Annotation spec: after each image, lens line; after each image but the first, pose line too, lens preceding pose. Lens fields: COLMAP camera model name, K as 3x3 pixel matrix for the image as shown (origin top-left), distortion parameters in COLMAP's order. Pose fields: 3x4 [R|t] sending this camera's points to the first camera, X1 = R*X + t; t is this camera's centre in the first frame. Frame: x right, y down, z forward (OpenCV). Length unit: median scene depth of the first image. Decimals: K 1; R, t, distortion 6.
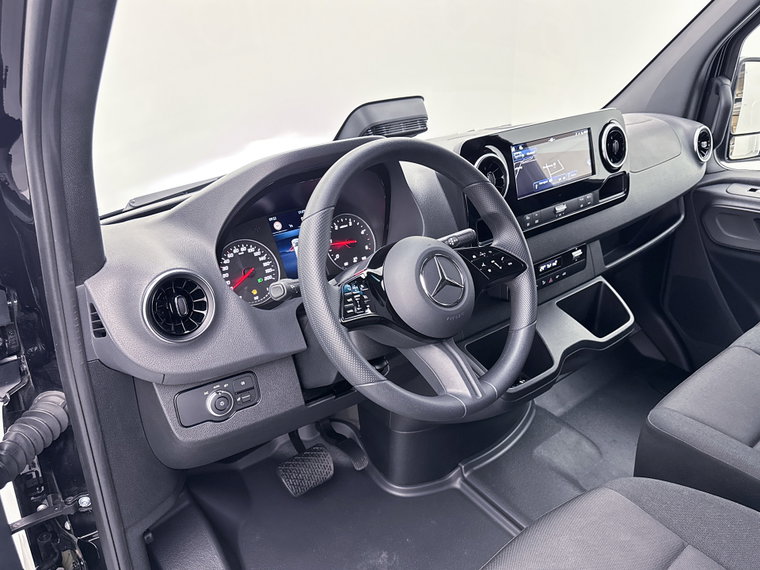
lens RADIAL K [[621.1, 0, 381.5], [0, 621.1, 282.9], [0, 0, 1]] dist [0.055380, 0.025051]
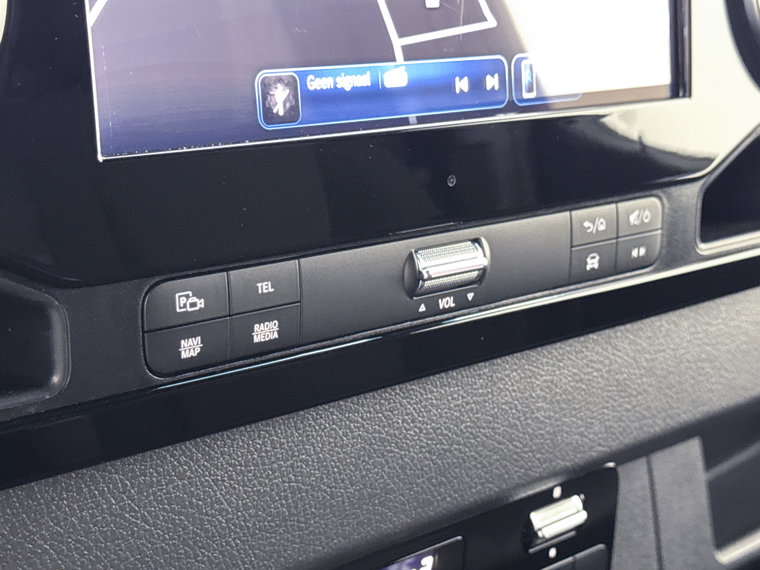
lens RADIAL K [[1409.6, 0, 378.4], [0, 1409.6, 285.1], [0, 0, 1]] dist [0.132270, 0.000000]
pose [[0.990477, 0.113365, 0.078121, 0.219135], [-0.107849, 0.991590, -0.071542, -0.078309], [-0.085575, 0.062435, 0.994374, 0.584912]]
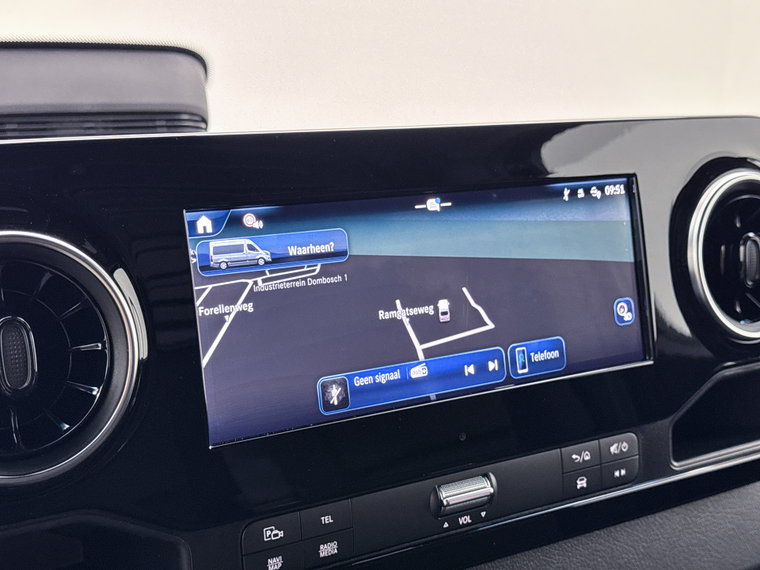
lens RADIAL K [[1195.2, 0, 392.9], [0, 1195.2, 267.9], [0, 0, 1]] dist [0.090757, 0.000000]
pose [[0.992012, 0.085297, -0.092932, 0.267940], [-0.100209, 0.980357, -0.169876, -0.112012], [0.076616, 0.177832, 0.981074, 0.495576]]
